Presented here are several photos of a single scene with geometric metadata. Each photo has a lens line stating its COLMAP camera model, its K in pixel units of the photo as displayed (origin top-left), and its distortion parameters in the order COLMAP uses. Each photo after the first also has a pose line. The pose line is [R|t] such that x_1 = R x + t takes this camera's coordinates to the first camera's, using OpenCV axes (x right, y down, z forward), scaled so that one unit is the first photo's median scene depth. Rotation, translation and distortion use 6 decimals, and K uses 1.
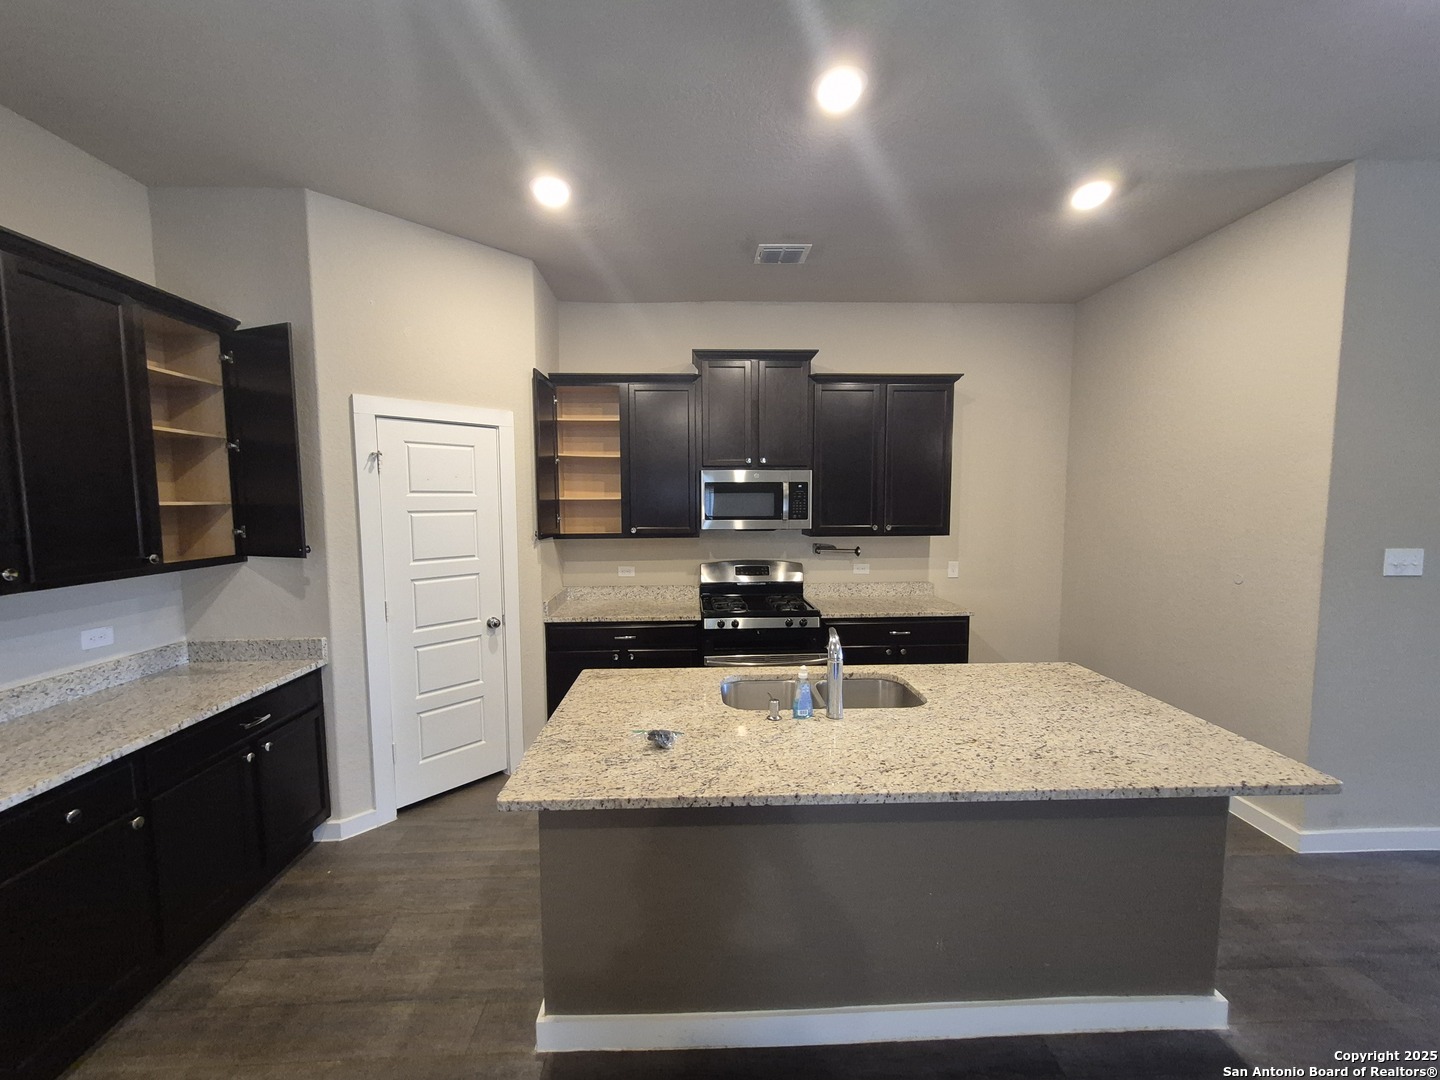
lens RADIAL K [[572.4, 0, 713.7], [0, 572.4, 544.6], [0, 0, 1]] dist [0.003120, -0.000356]
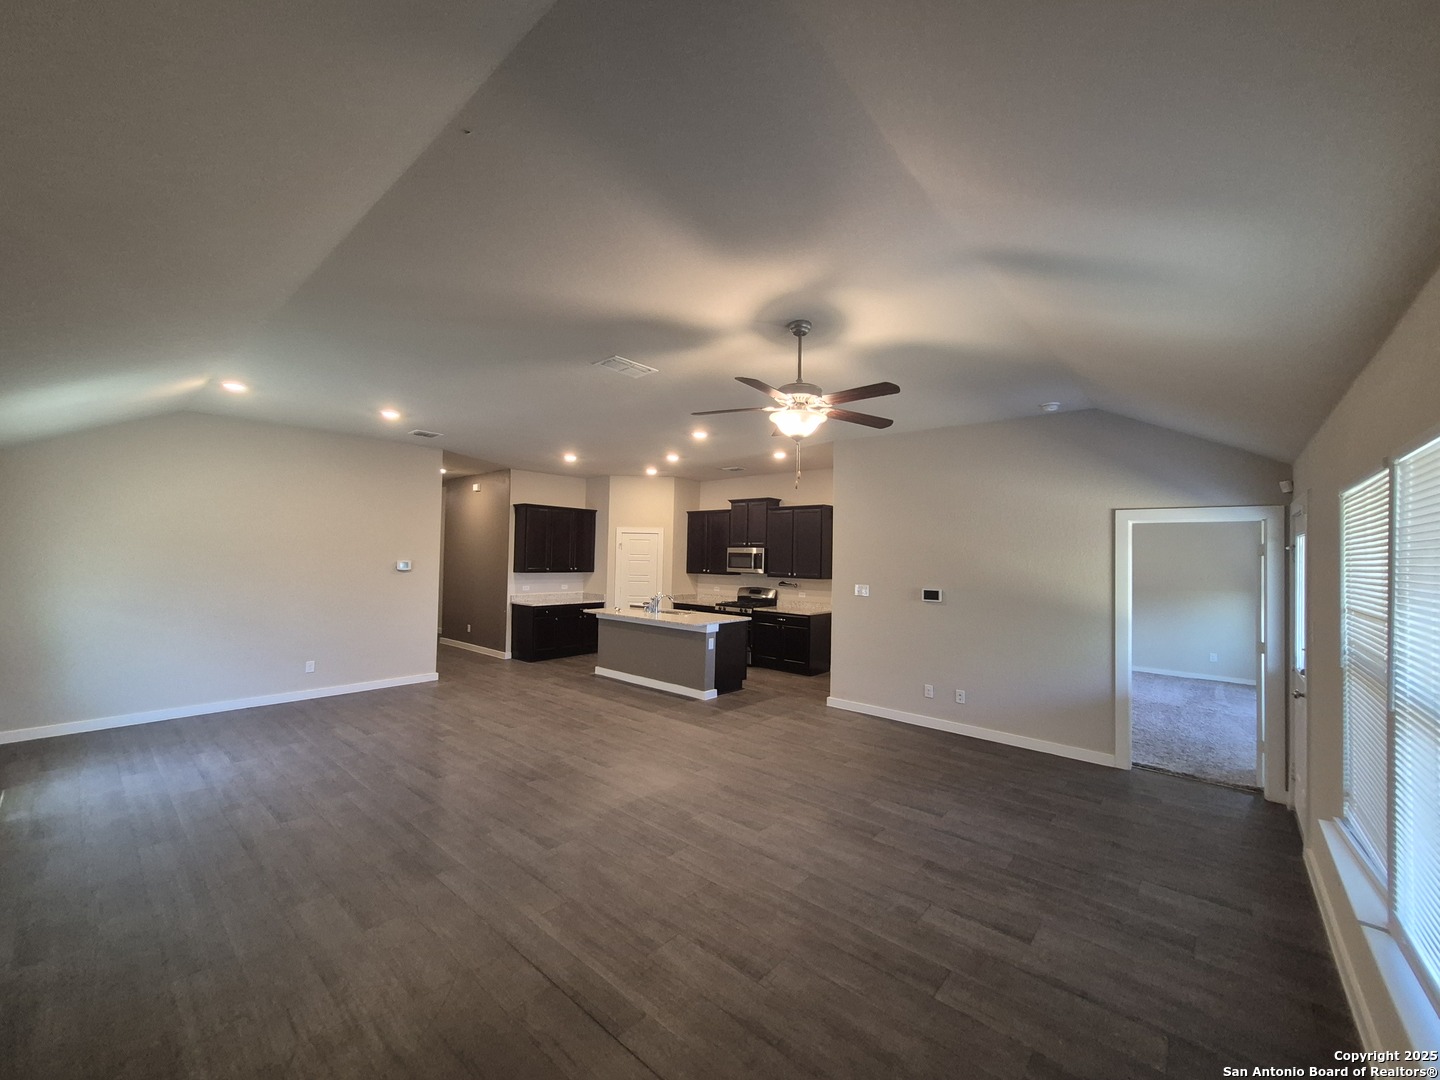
lens RADIAL K [[562.5, 0, 710.7], [0, 562.5, 546.7], [0, 0, 1]] dist [-0.000356, -0.000600]
pose [[0.729281, 0.008729, -0.684158, 1.583741], [-0.080292, 0.994102, -0.072904, 0.049316], [0.679487, 0.108100, 0.725681, -0.821076]]
